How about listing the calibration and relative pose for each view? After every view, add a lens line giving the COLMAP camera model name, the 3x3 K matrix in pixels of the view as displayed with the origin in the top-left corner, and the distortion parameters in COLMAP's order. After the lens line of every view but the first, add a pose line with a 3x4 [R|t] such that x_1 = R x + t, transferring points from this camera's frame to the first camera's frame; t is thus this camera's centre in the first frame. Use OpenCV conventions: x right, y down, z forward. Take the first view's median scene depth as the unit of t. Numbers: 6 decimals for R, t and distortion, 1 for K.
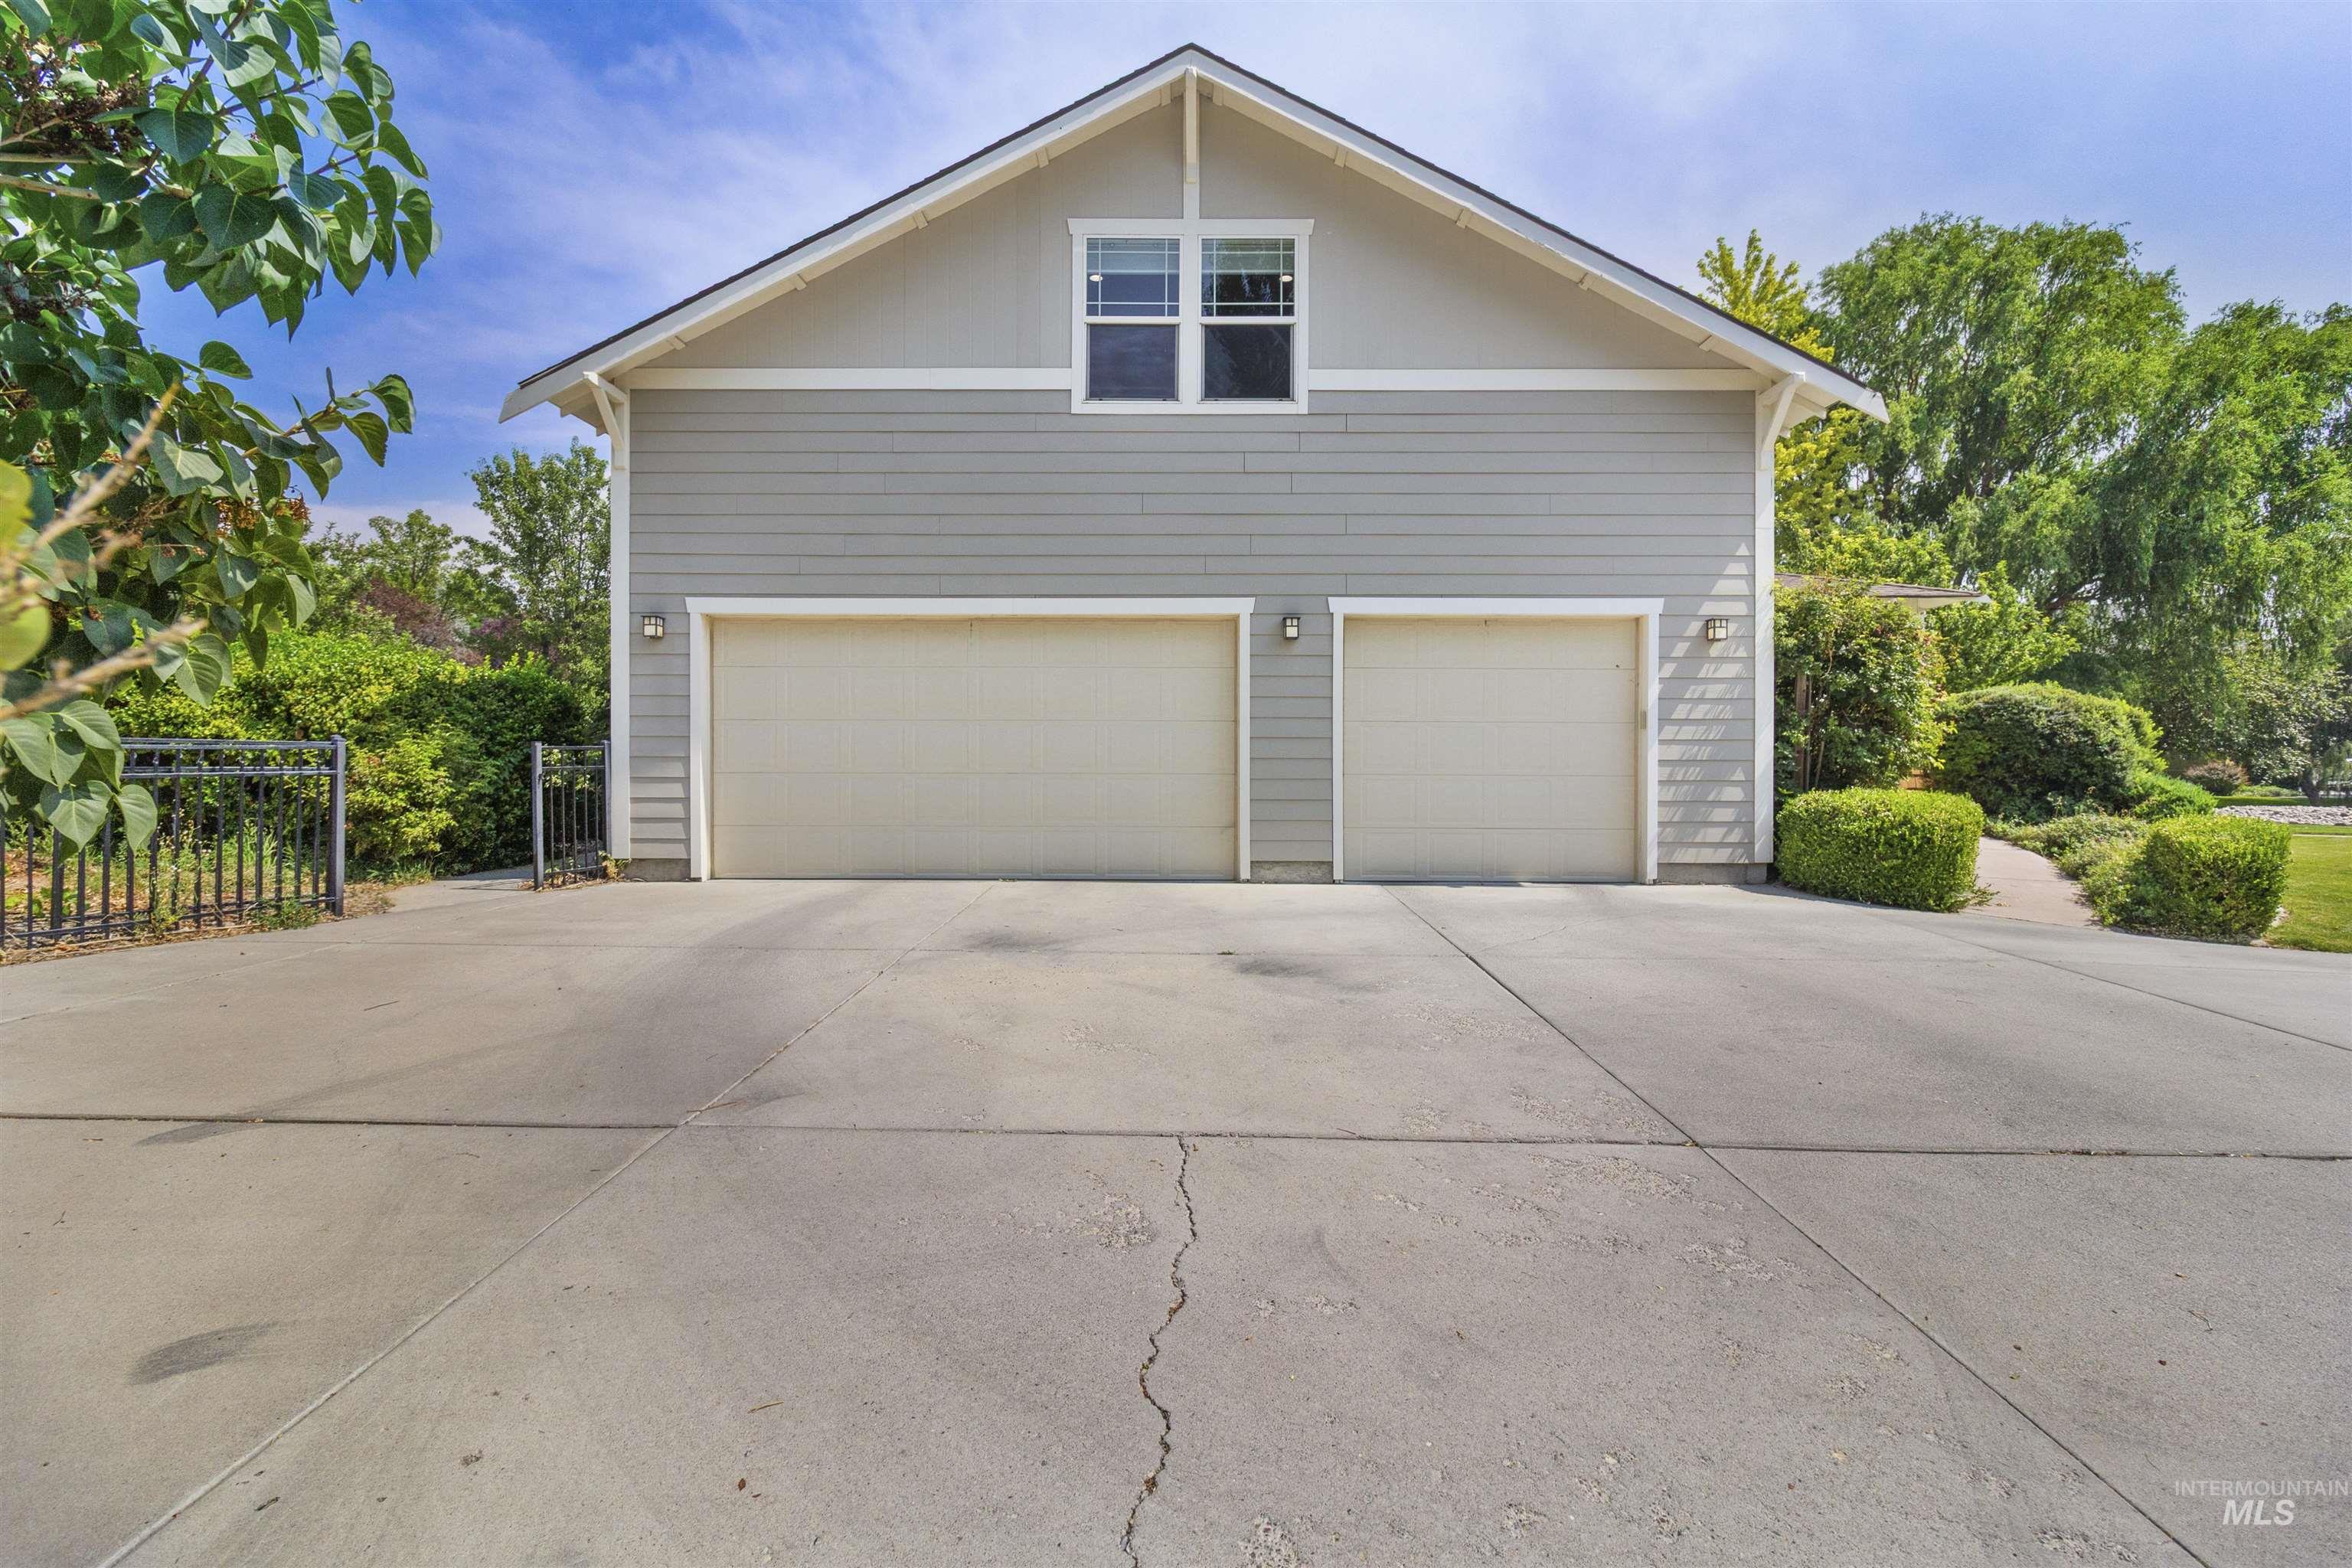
lens RADIAL K [[1090.2, 0, 1174.1], [0, 1090.2, 795.2], [0, 0, 1]] dist [0.005220, 0.000150]
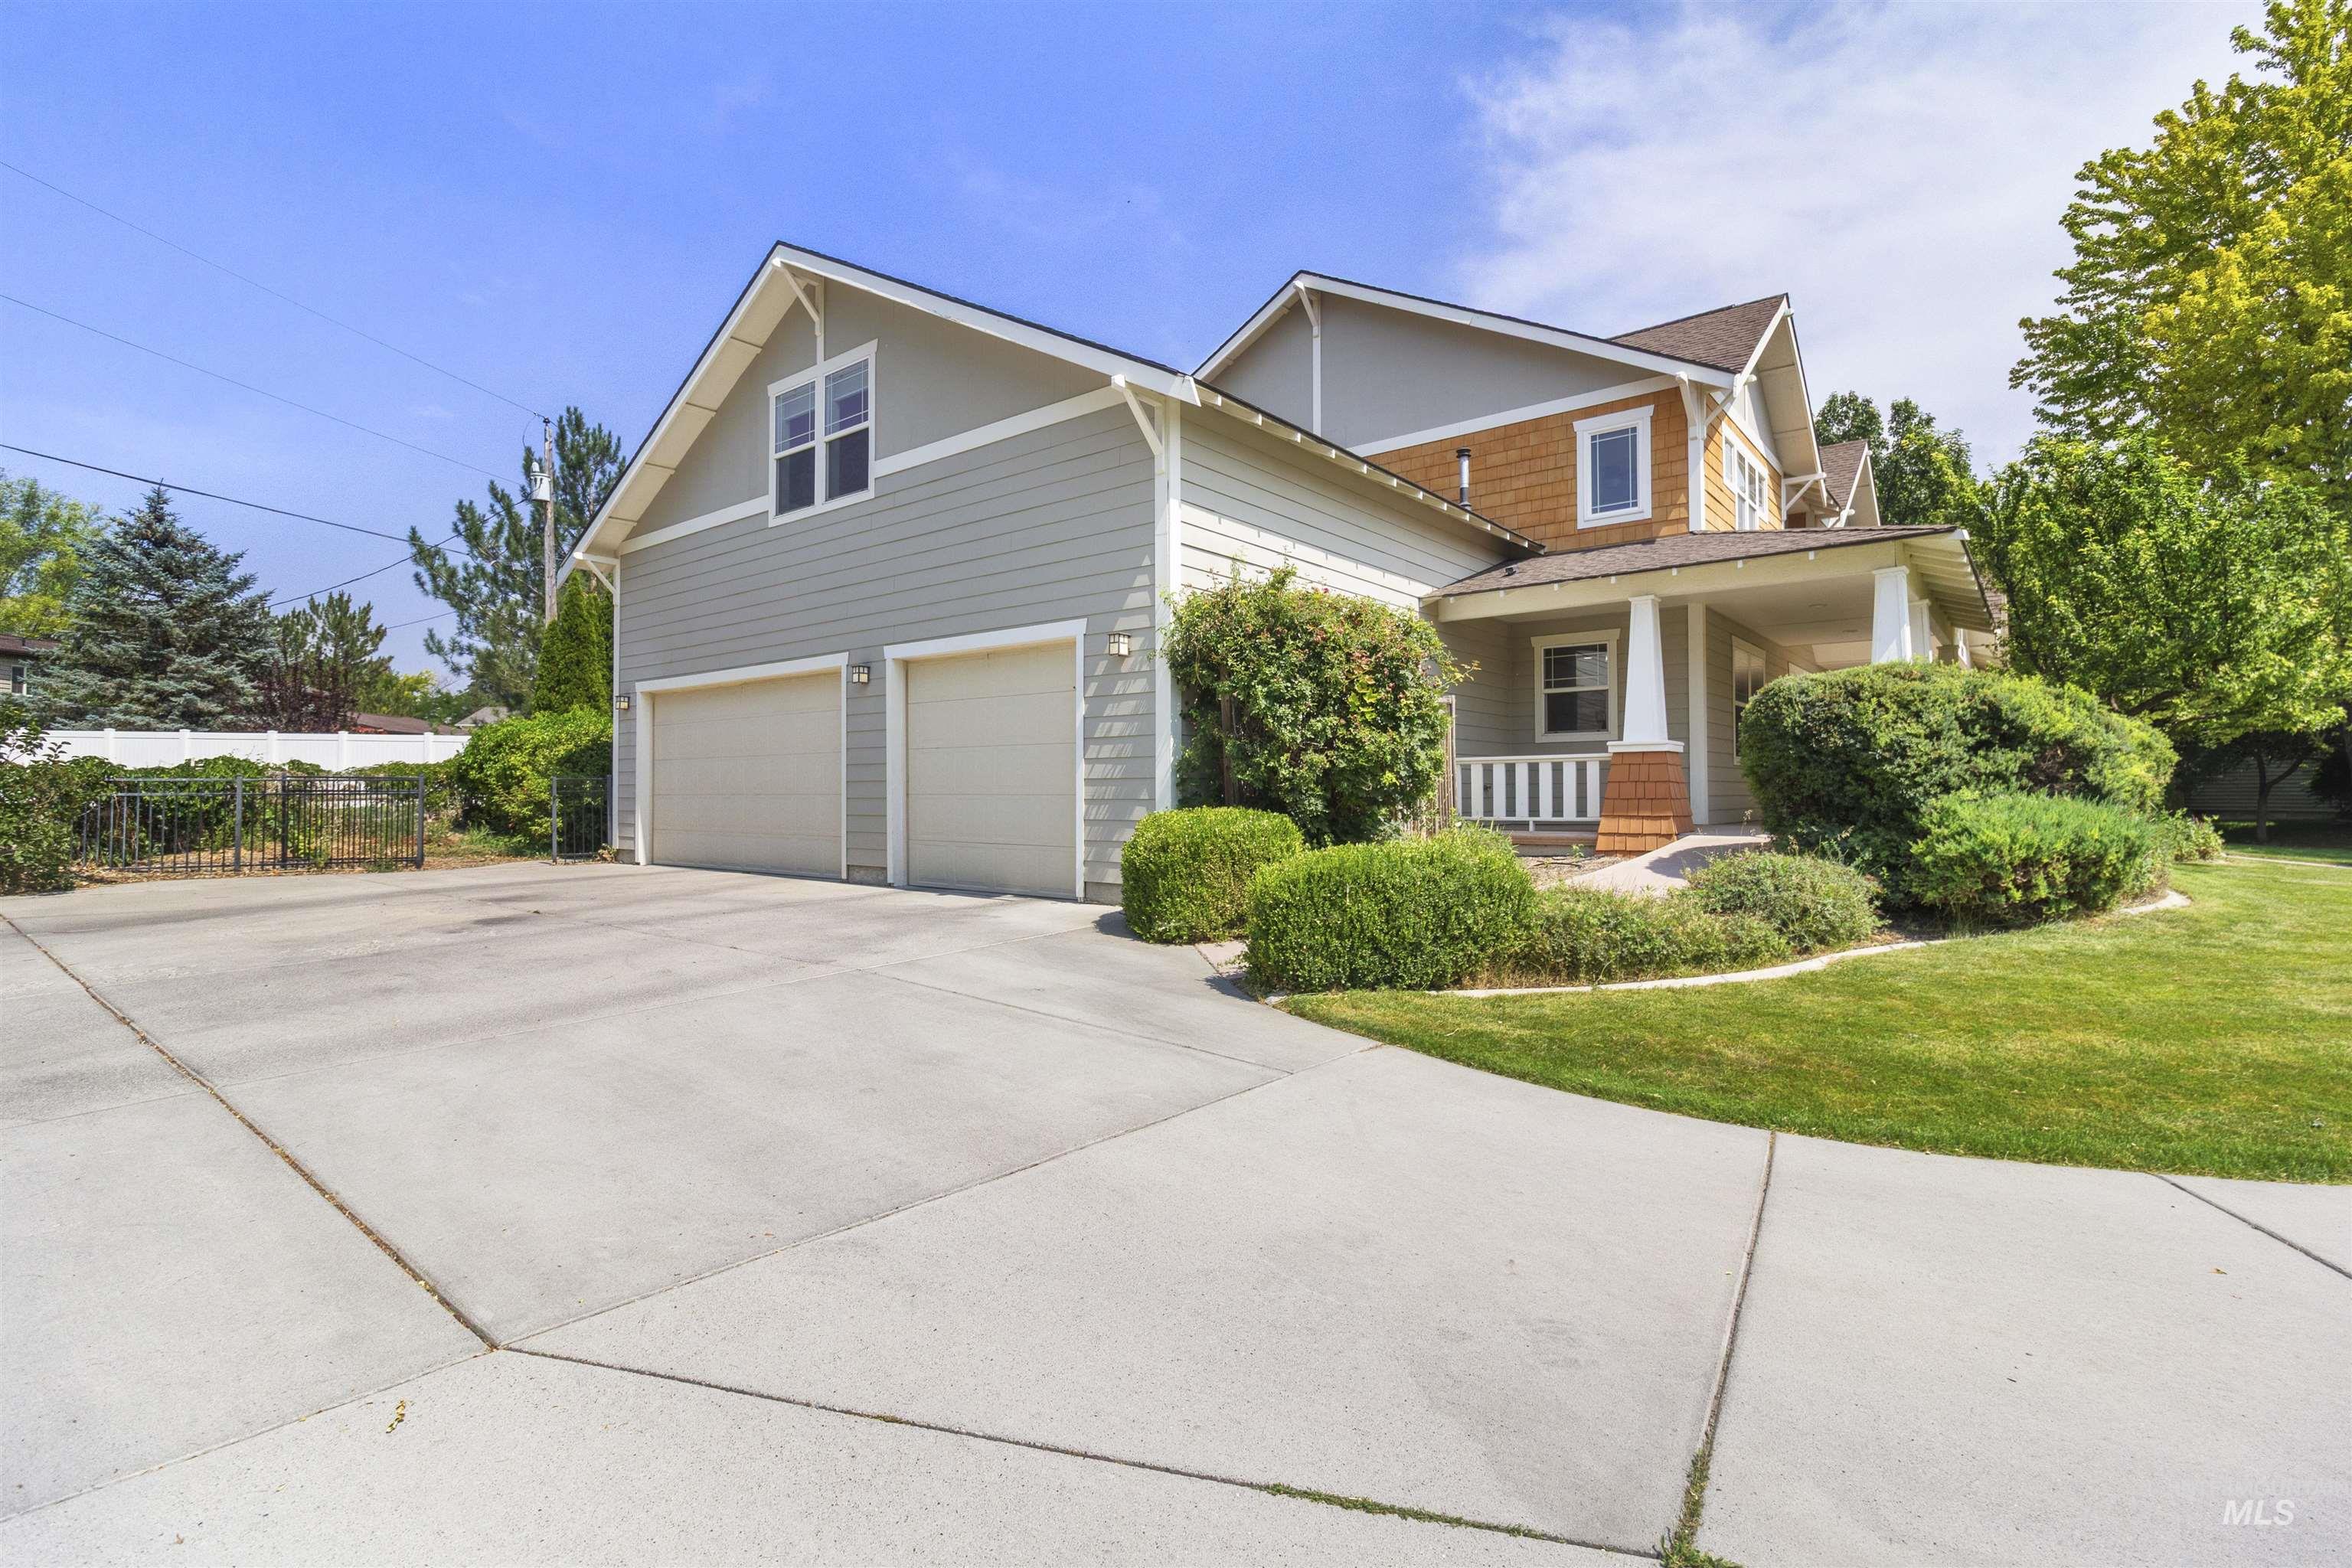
lens RADIAL K [[1090.2, 0, 1179.7], [0, 1090.2, 797.4], [0, 0, 1]] dist [0.005220, 0.000150]
pose [[0.779489, -0.001477, -0.626414, 1.145520], [-0.015389, 0.999650, -0.021507, 0.004990], [0.626226, 0.026405, 0.779194, 0.273607]]
